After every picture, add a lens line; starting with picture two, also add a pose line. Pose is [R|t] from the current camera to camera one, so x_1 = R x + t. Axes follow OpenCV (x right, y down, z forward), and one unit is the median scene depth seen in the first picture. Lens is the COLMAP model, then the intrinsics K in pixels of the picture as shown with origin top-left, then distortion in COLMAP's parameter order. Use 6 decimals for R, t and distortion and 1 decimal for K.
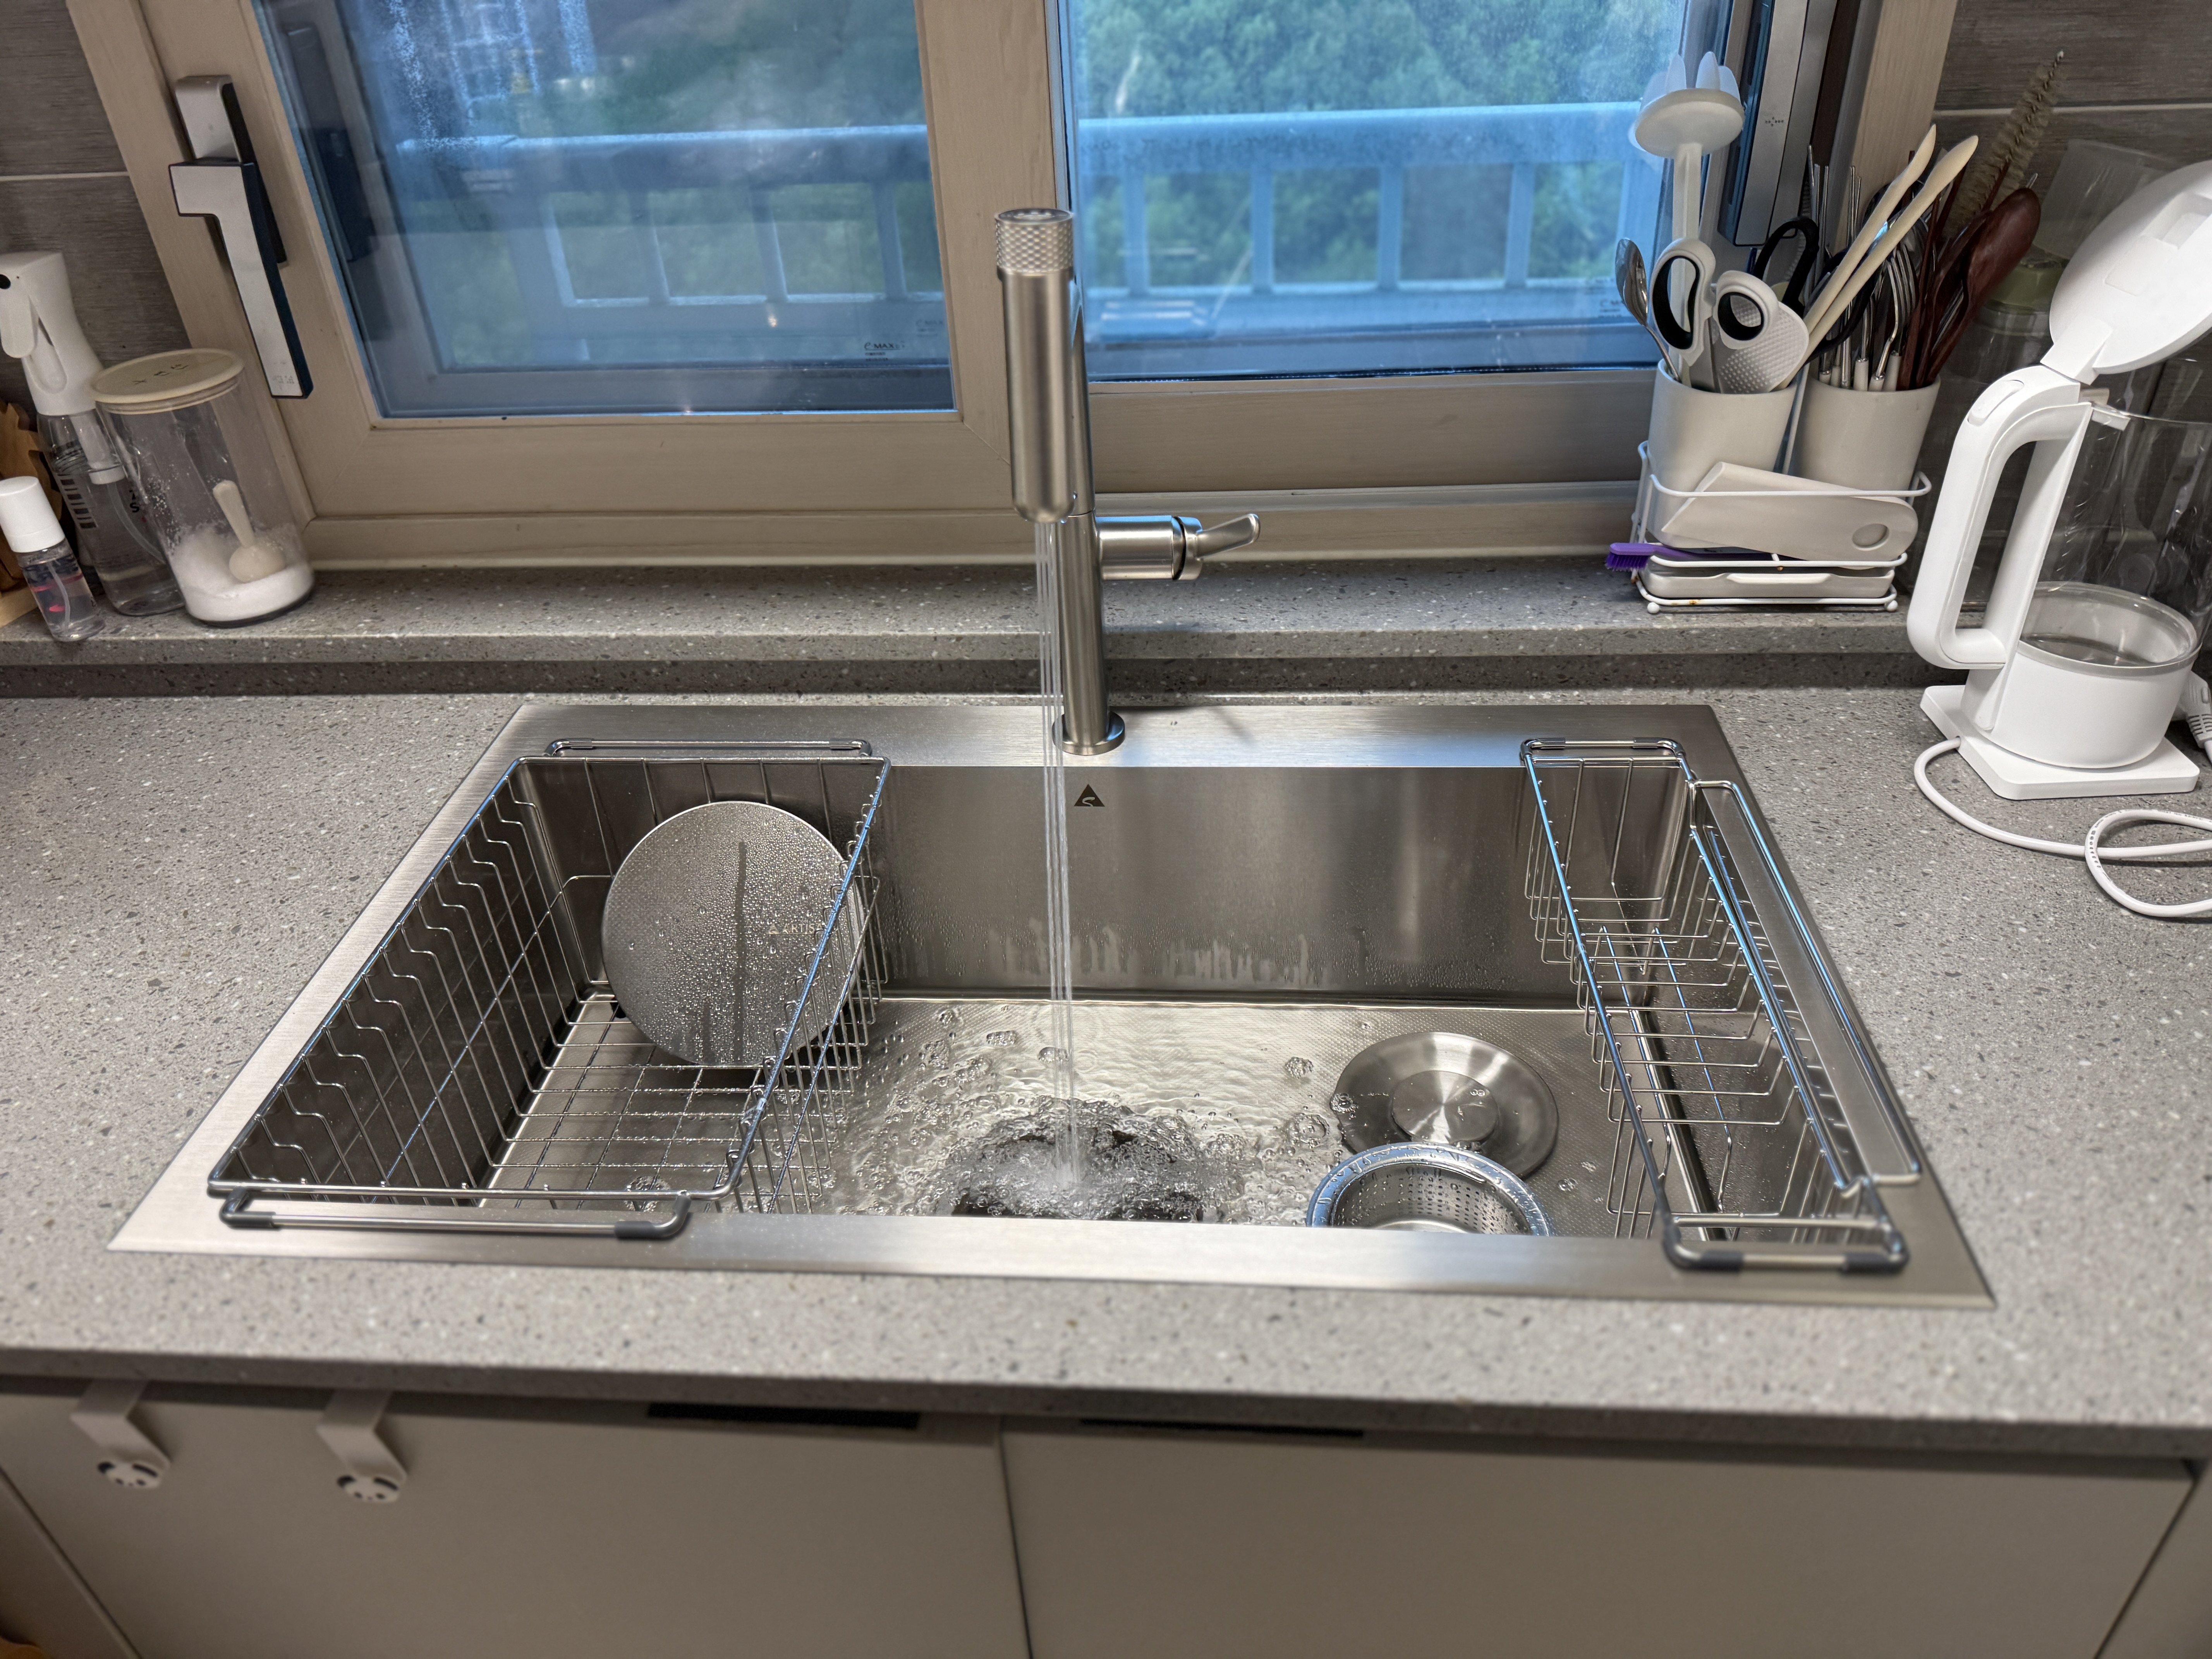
lens RADIAL K [[1568.5, 0, 1111.2], [0, 1568.5, 836.1], [0, 0, 1]] dist [0.008473, -0.023951]
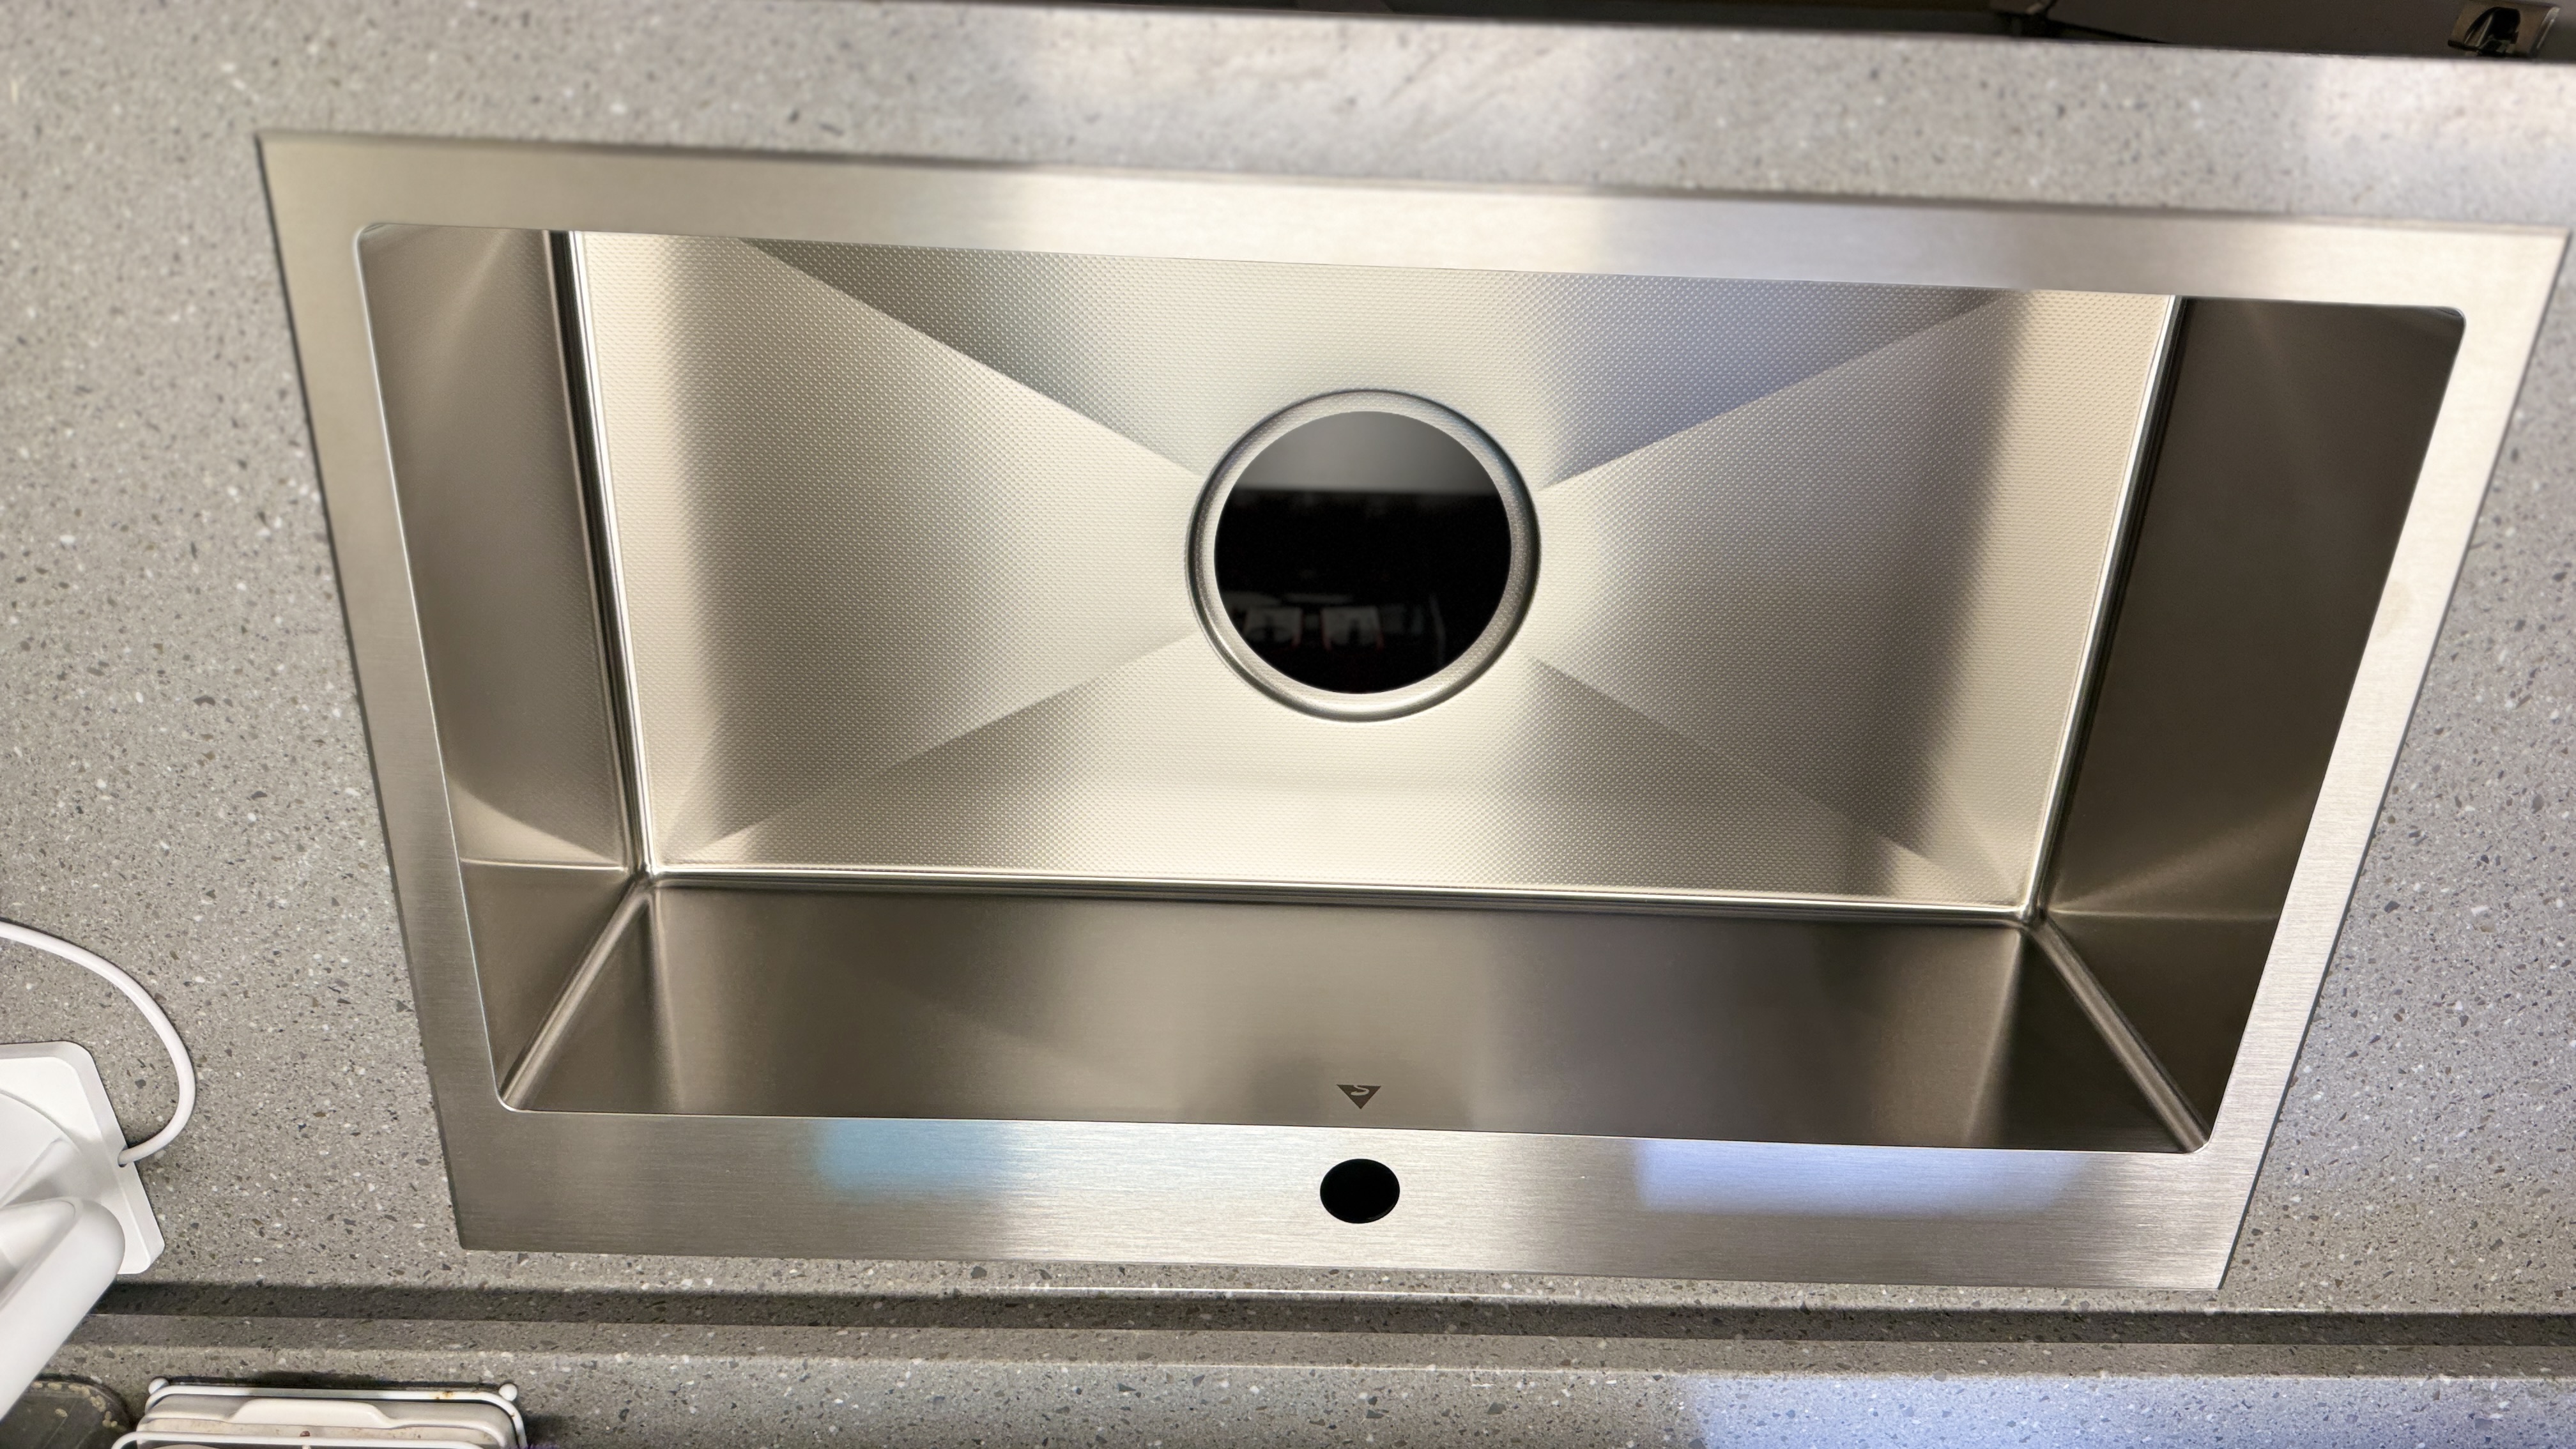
lens RADIAL K [[1825.8, 0, 1288.7], [0, 1825.8, 717.2], [0, 0, 1]] dist [0.001652, -0.016370]
pose [[-0.998886, 0.021558, 0.041971, -0.026258], [0.002811, -0.860752, 0.509017, -0.358389], [0.047100, 0.508568, 0.859733, 0.259162]]
